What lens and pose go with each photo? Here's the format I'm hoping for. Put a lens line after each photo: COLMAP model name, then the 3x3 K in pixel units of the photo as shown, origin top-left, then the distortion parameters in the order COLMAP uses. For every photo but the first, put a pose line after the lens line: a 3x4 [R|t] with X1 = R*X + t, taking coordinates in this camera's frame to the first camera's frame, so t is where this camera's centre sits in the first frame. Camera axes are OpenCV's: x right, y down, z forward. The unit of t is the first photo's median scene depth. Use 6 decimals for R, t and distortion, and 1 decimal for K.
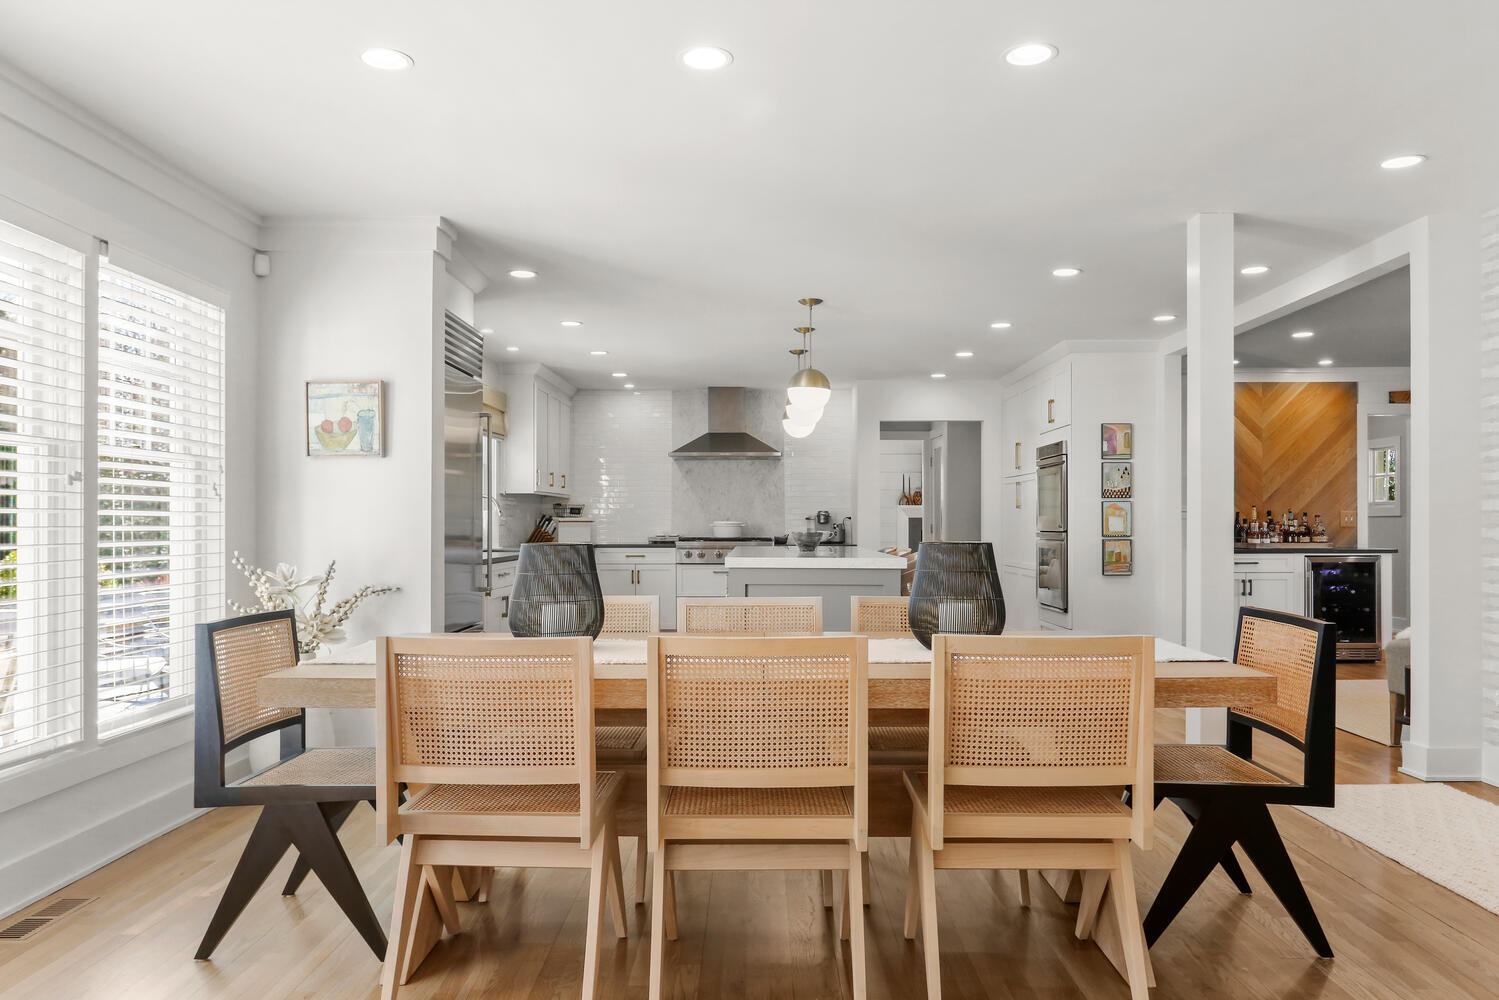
lens RADIAL K [[745.3, 0, 759.1], [0, 745.3, 501.7], [0, 0, 1]] dist [-0.005866, 0.000122]
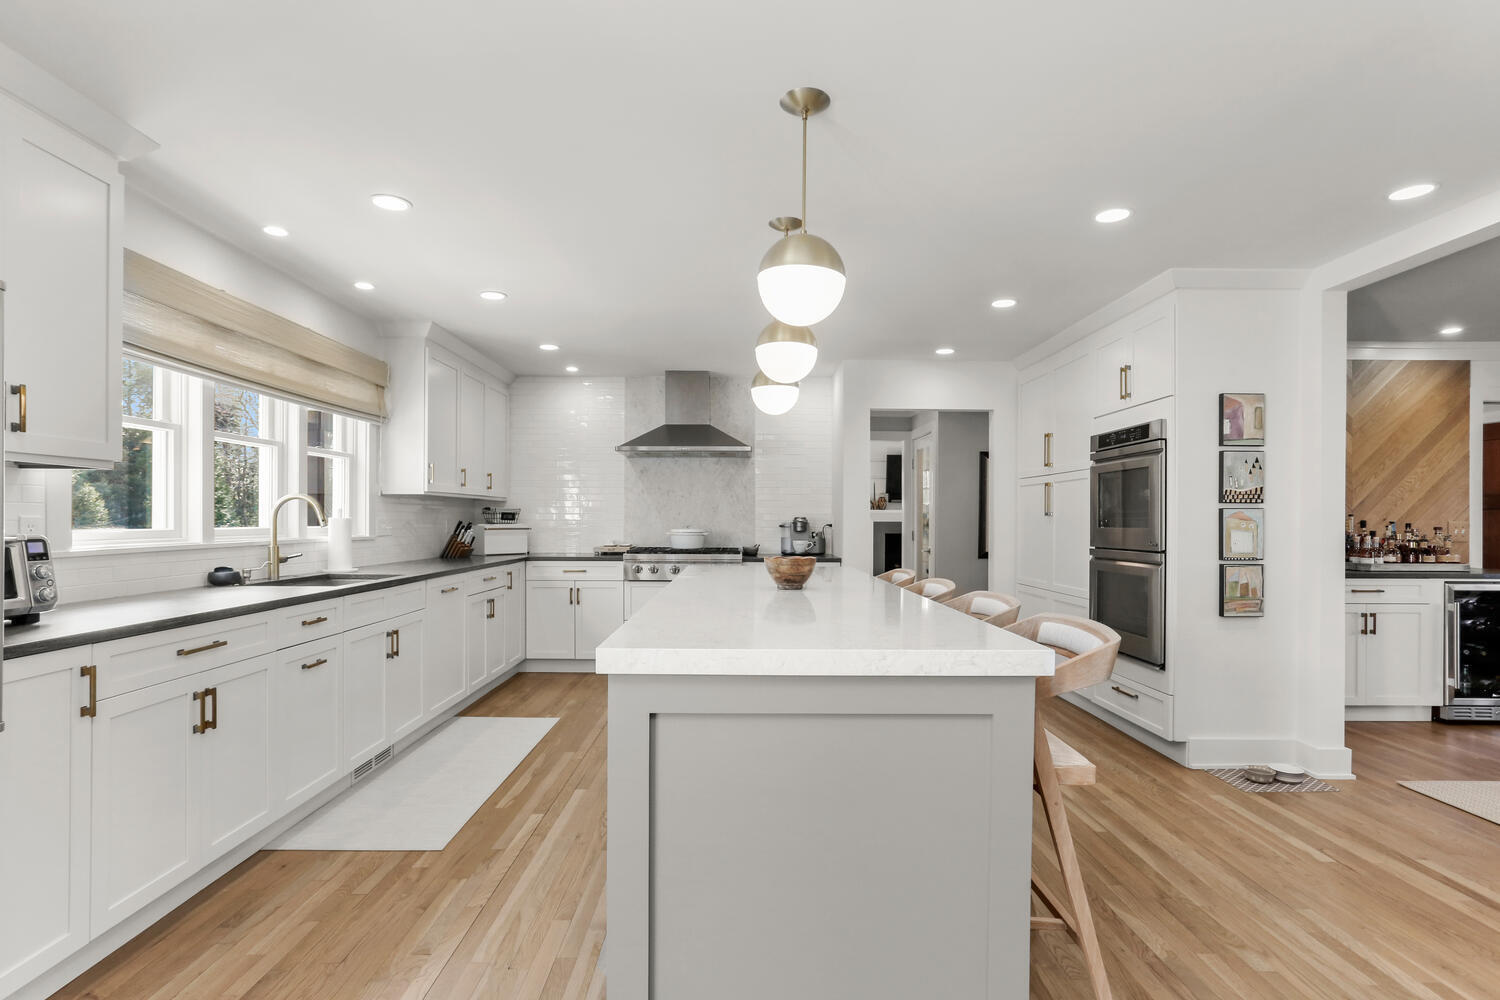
lens RADIAL K [[745.8, 0, 744.3], [0, 745.8, 506.6], [0, 0, 1]] dist [-0.005866, 0.000122]
pose [[0.999807, 0.004651, 0.019071, 0.007988], [-0.004669, 0.999989, 0.000882, -0.000267], [-0.019066, -0.000971, 0.999818, 0.195137]]
